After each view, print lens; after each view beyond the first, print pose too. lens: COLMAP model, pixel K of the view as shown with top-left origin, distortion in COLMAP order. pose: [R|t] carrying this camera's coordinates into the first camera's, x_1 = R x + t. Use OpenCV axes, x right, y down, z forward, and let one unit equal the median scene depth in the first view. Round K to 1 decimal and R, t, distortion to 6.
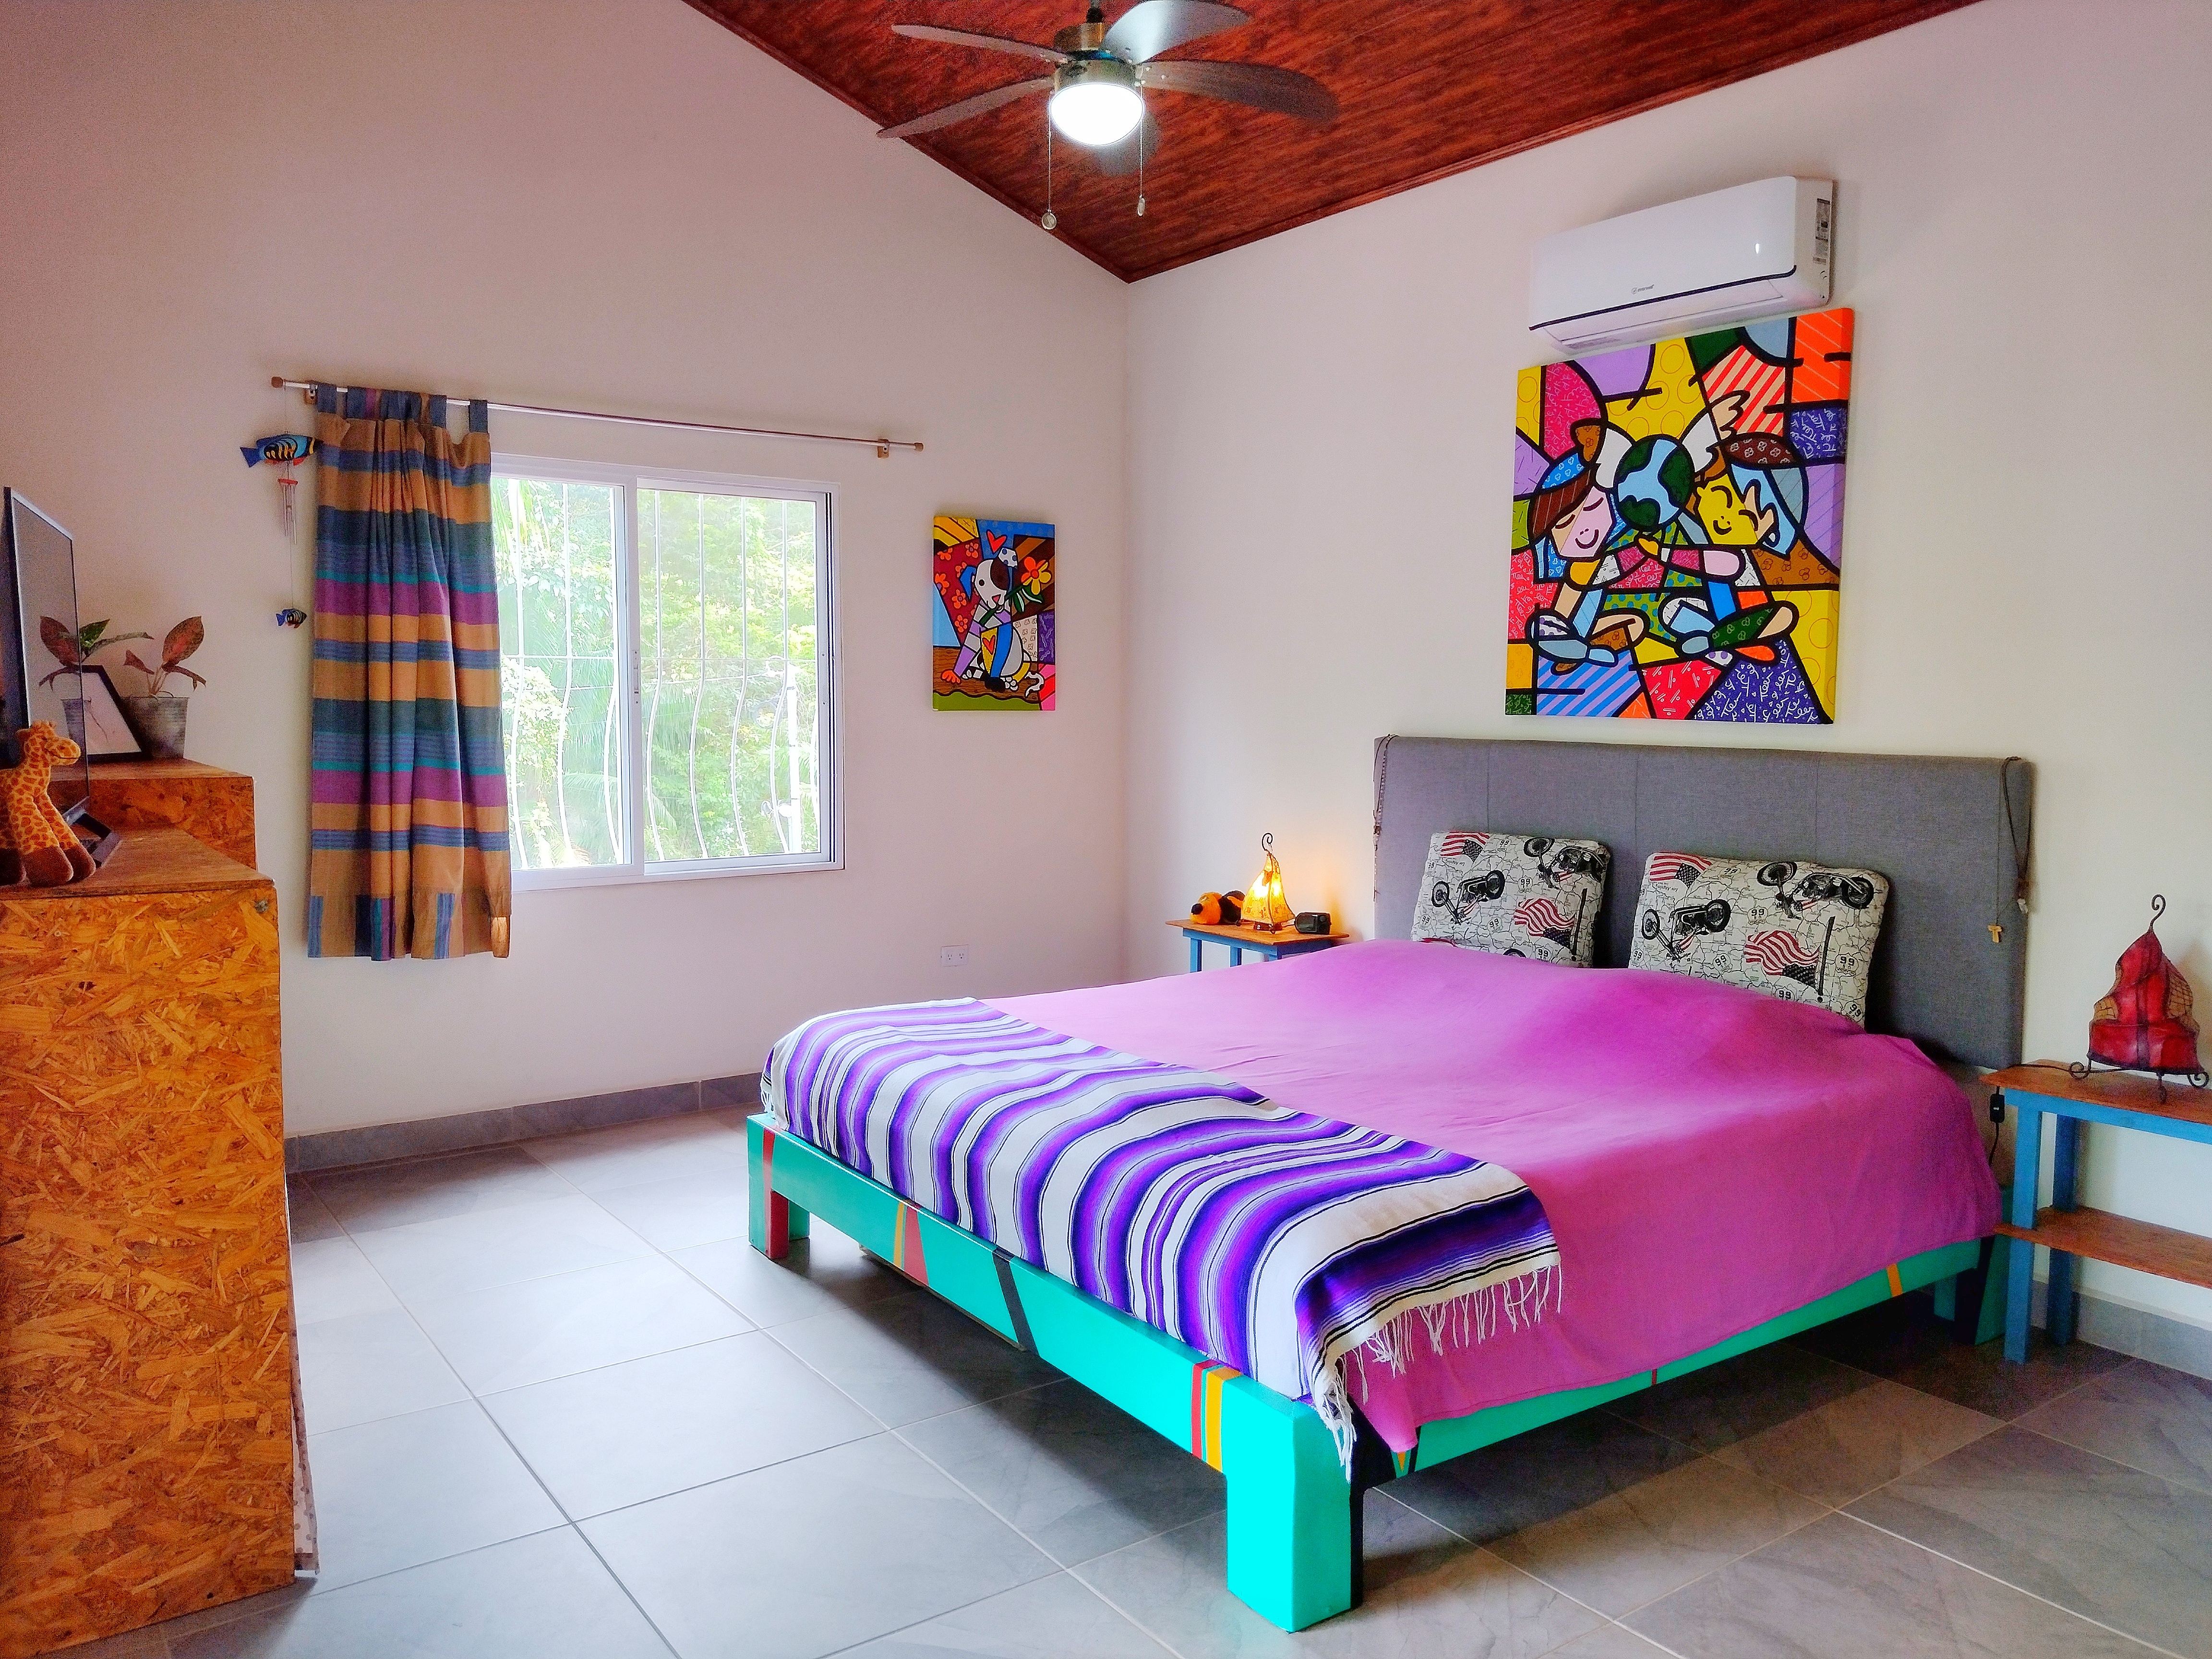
lens RADIAL K [[1645.5, 0, 1106.0], [0, 1645.5, 829.5], [0, 0, 1]] dist [0.096919, -0.183666]
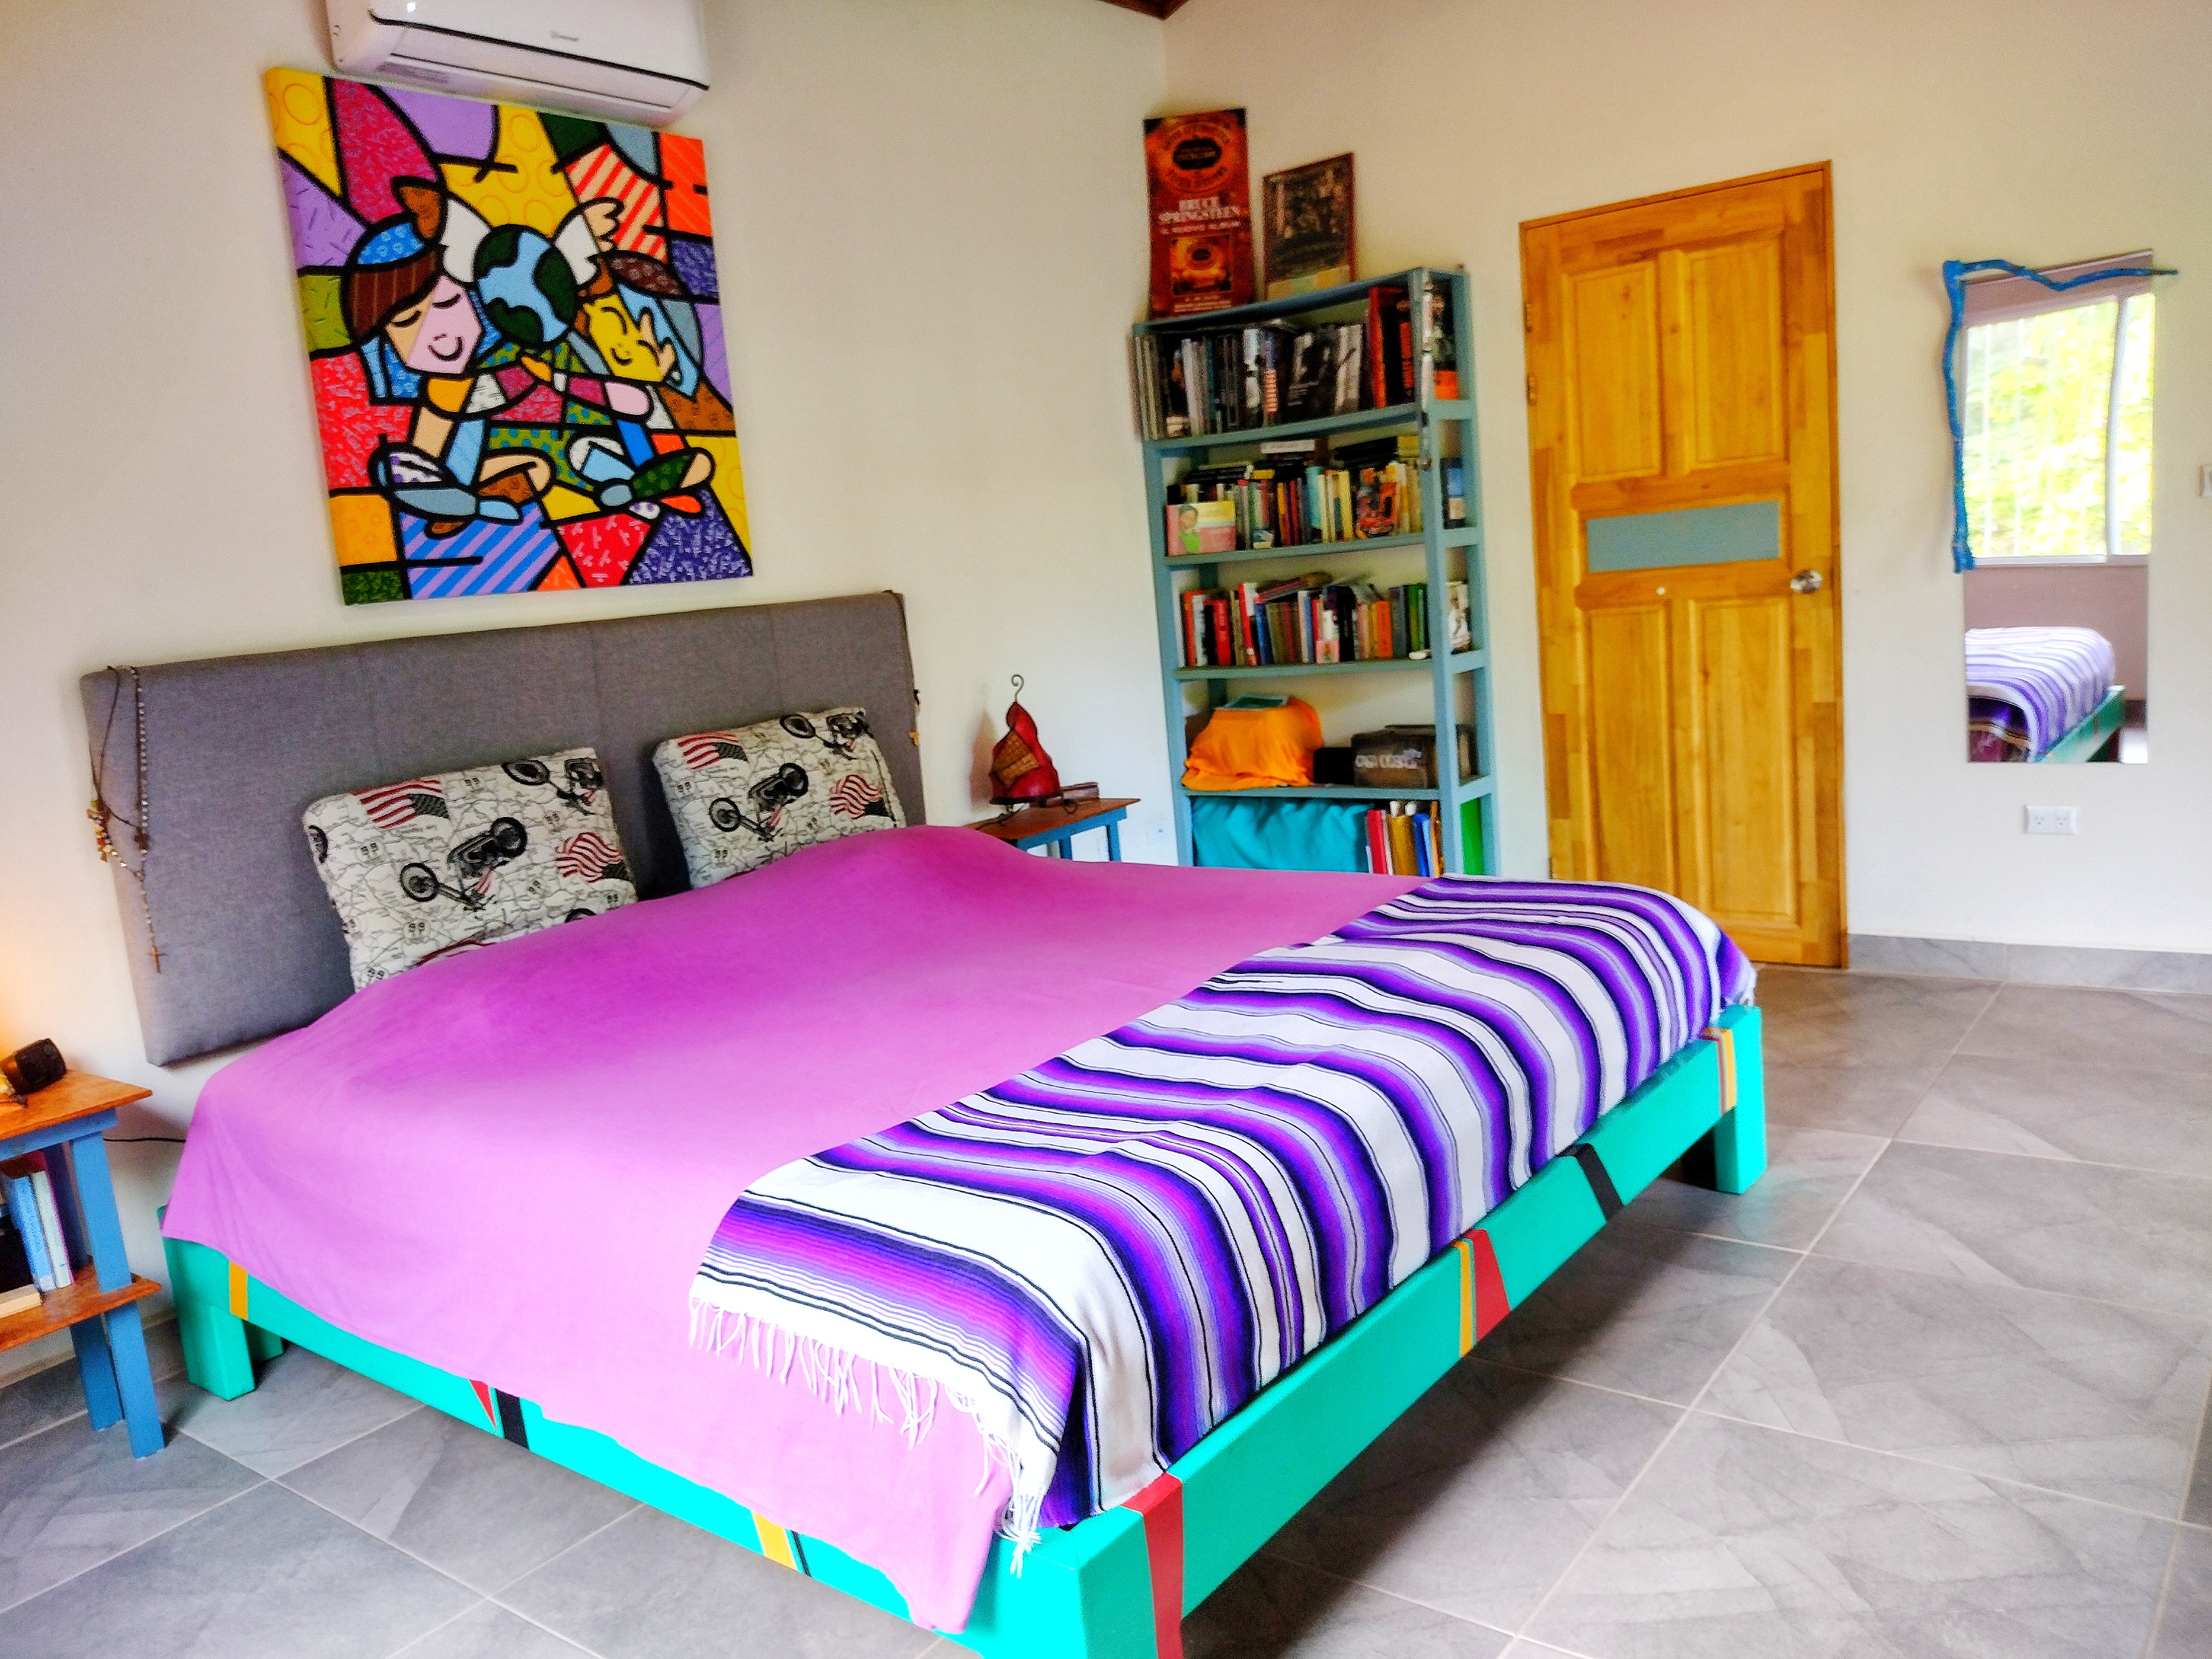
lens RADIAL K [[1645.5, 0, 1106.0], [0, 1645.5, 829.5], [0, 0, 1]] dist [0.096919, -0.183666]
pose [[-0.293732, -0.135924, 0.946175, -0.534449], [0.168938, 0.966875, 0.191343, -0.065275], [-0.940841, 0.216048, -0.261039, 1.008900]]
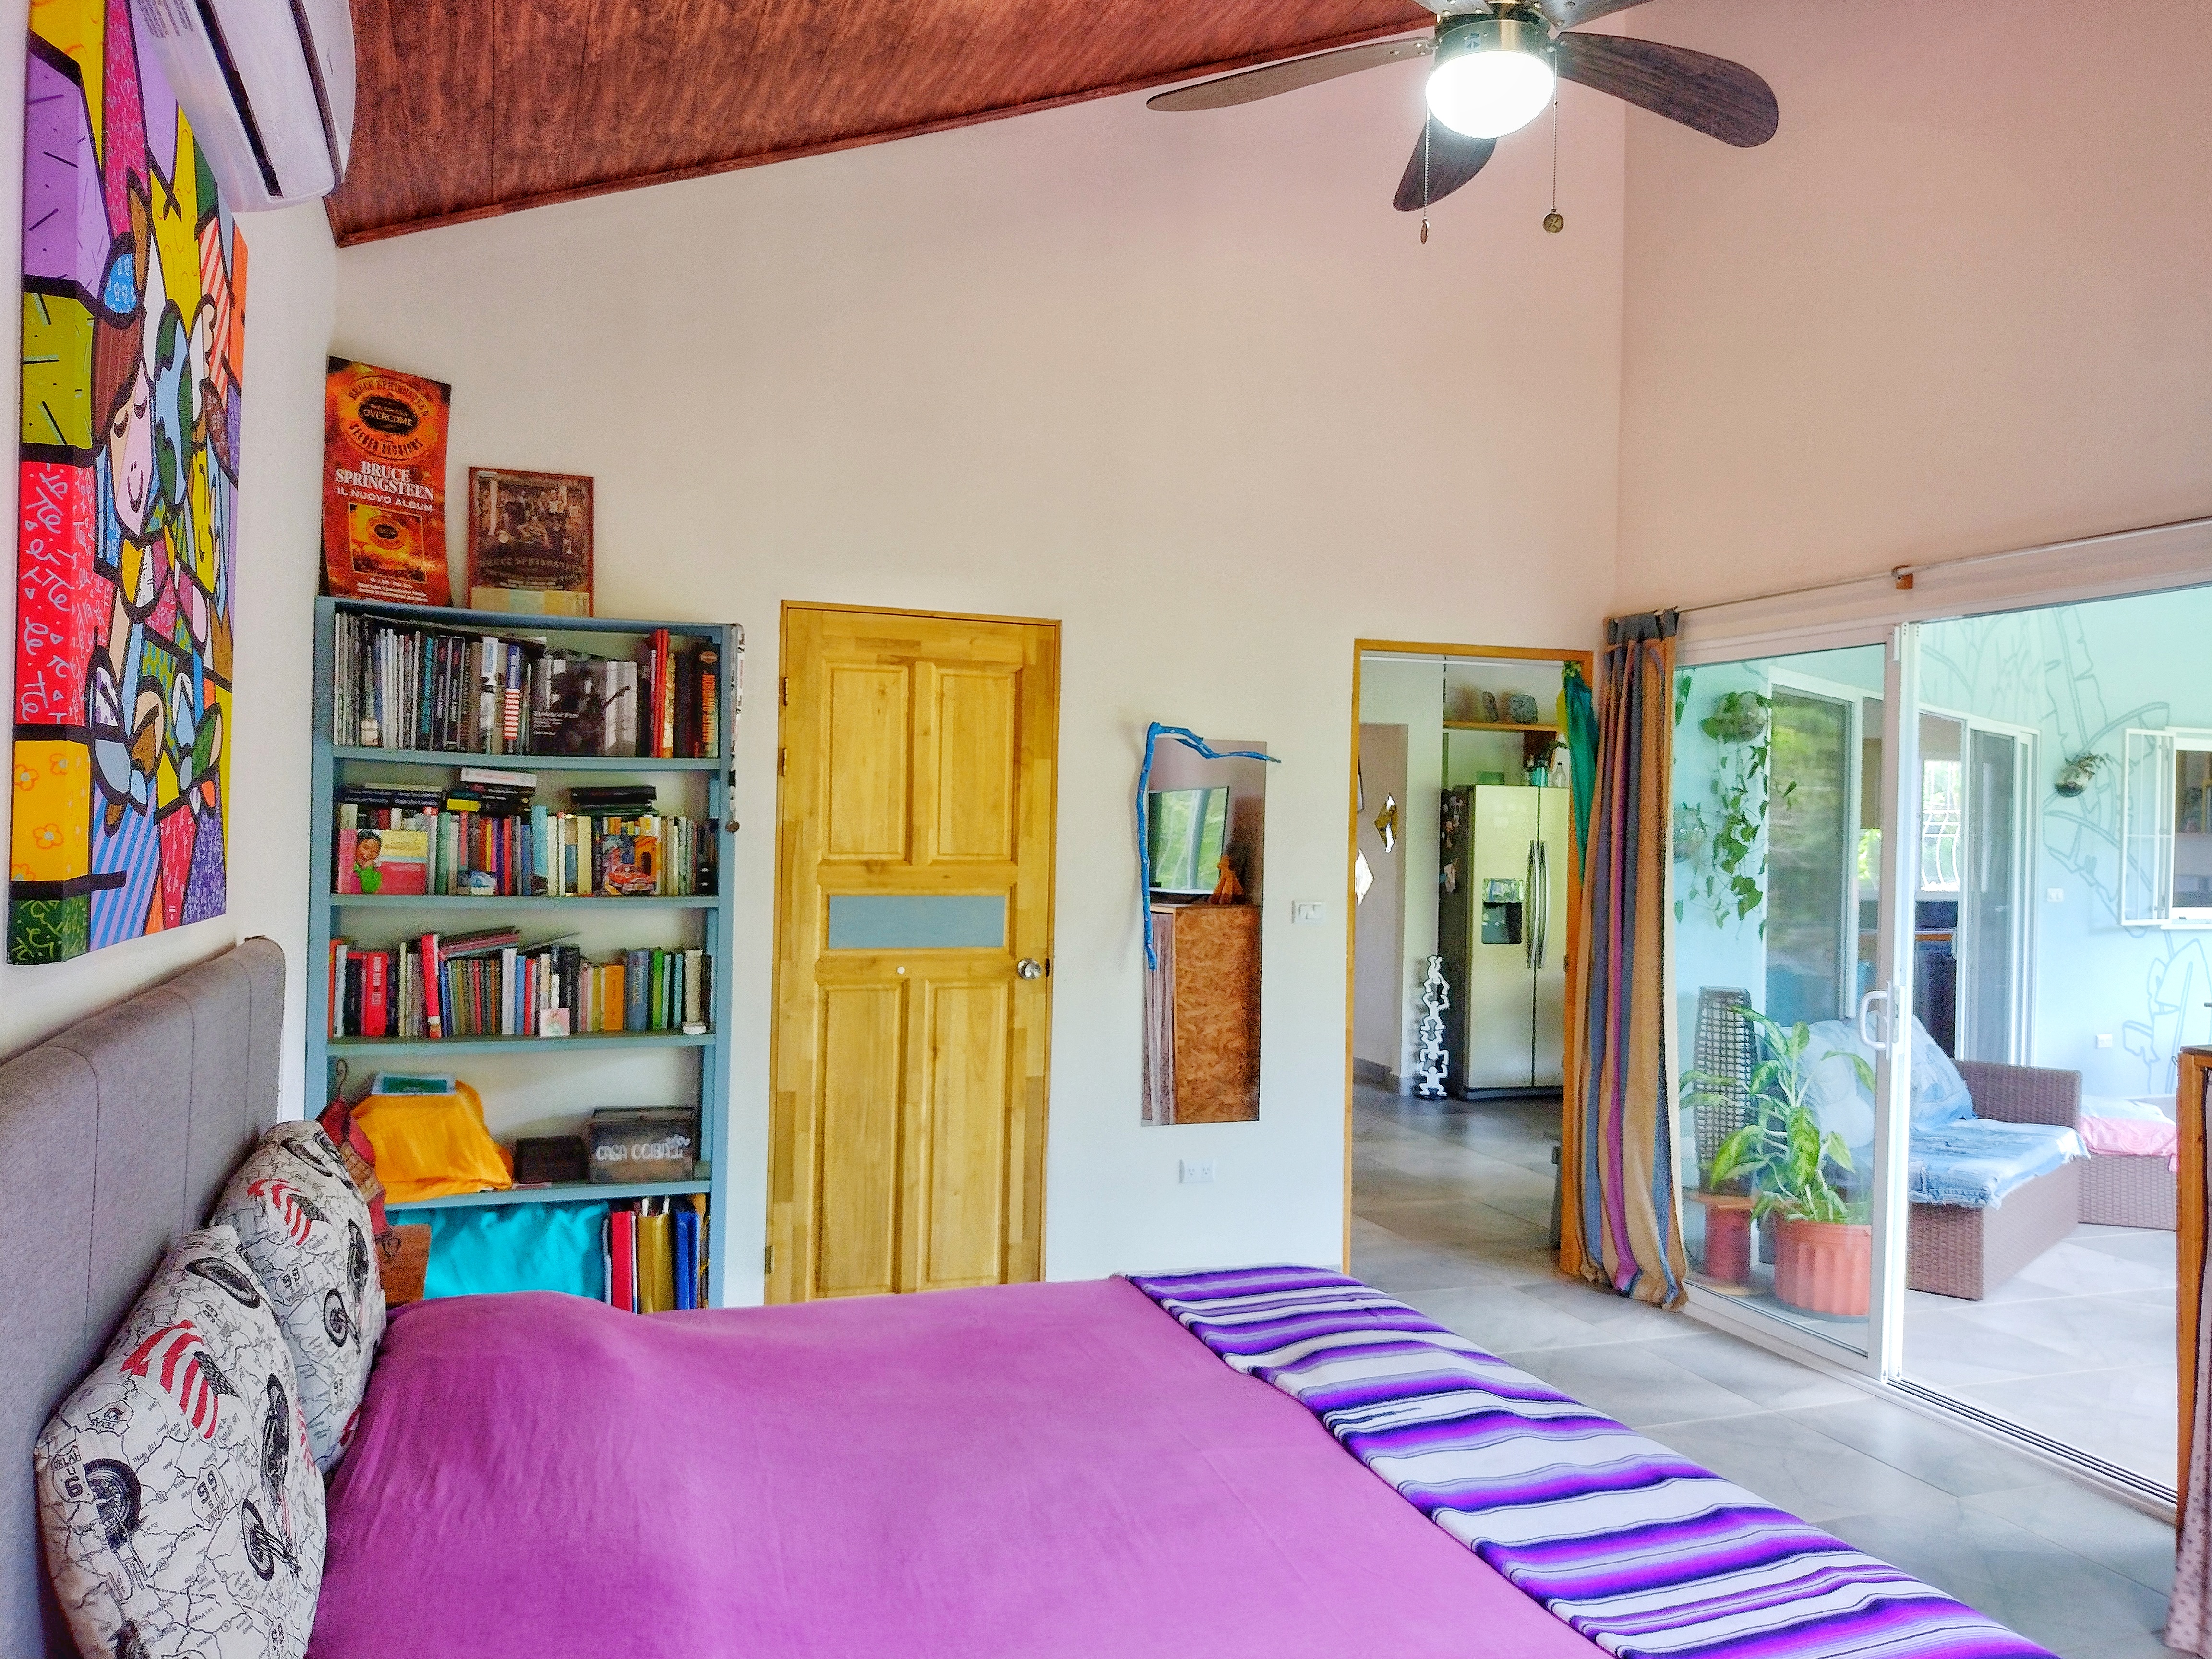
lens RADIAL K [[1645.5, 0, 1106.0], [0, 1645.5, 829.5], [0, 0, 1]] dist [0.096919, -0.183666]
pose [[-0.962093, -0.028698, 0.271208, -0.037368], [-0.006620, 0.996613, 0.081971, -0.134715], [-0.272642, 0.077068, -0.959024, 1.377188]]
